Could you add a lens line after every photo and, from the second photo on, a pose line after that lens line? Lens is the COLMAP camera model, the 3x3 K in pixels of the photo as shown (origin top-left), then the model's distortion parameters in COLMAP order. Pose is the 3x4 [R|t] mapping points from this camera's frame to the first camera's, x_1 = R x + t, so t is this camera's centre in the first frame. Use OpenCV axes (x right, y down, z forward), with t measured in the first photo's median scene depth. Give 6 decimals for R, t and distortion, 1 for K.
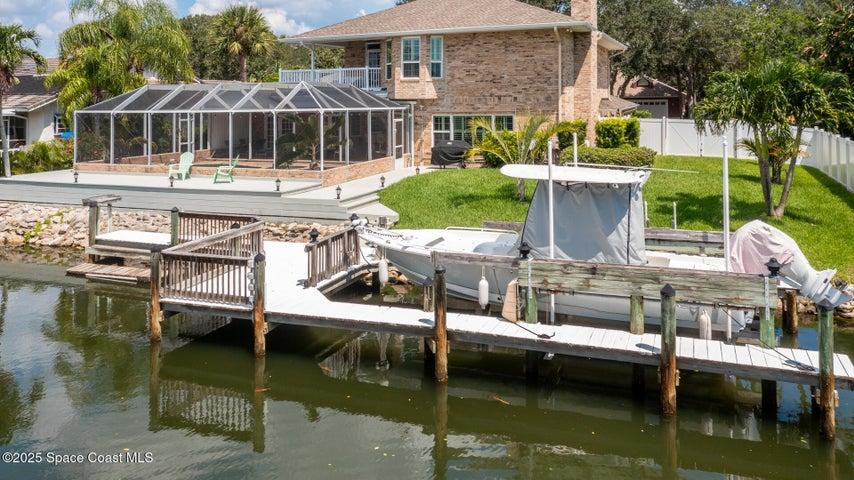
lens RADIAL K [[694.2, 0, 428.4], [0, 694.2, 99.8], [0, 0, 1]] dist [0.006206, 0.012399]
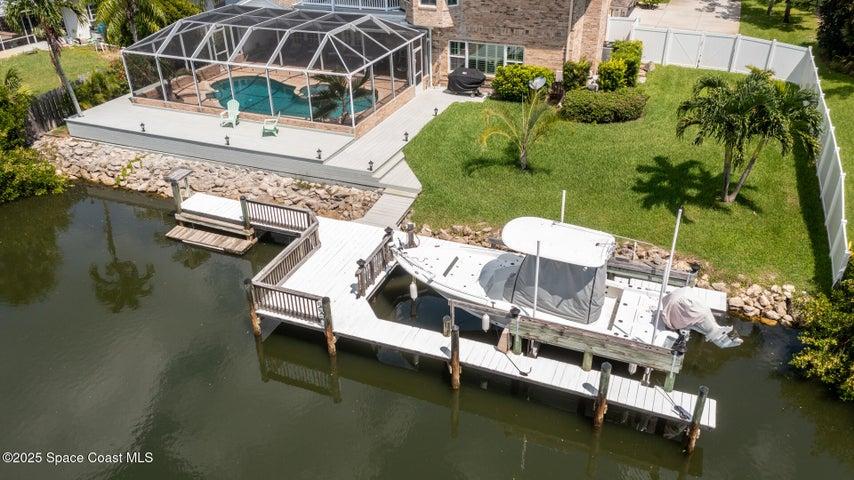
lens RADIAL K [[670.6, 0, 429.1], [0, 670.6, 227.8], [0, 0, 1]] dist [0.006756, 0.006542]
pose [[0.999714, -0.003699, -0.023642, -0.001633], [0.015247, 0.859919, 0.510202, -0.319514], [0.018443, -0.510416, 0.859730, -0.044908]]
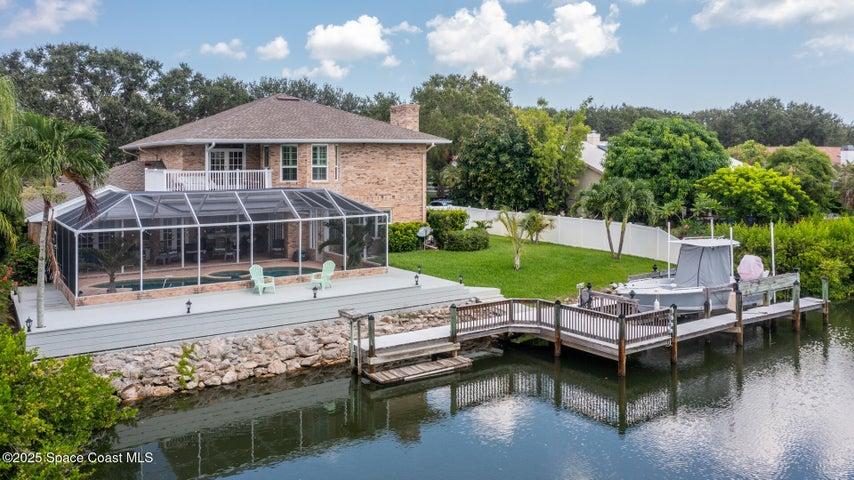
lens RADIAL K [[707.7, 0, 398.2], [0, 707.7, 206.2], [0, 0, 1]] dist [0.000503, 0.003235]
pose [[0.574042, -0.041594, 0.817769, -1.096638], [0.001983, 0.998777, 0.049409, -0.057203], [-0.818824, -0.026741, 0.573422, 0.299467]]
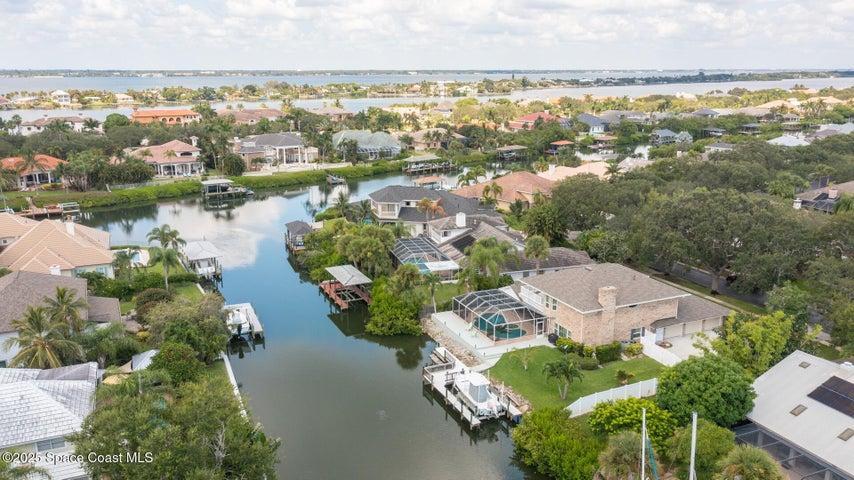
lens RADIAL K [[670.6, 0, 429.1], [0, 670.6, 227.8], [0, 0, 1]] dist [0.006756, 0.006542]
pose [[0.707300, 0.160947, -0.688348, 1.790332], [0.013903, 0.970382, 0.241177, -1.241399], [0.706776, -0.180155, 0.684113, -1.394912]]
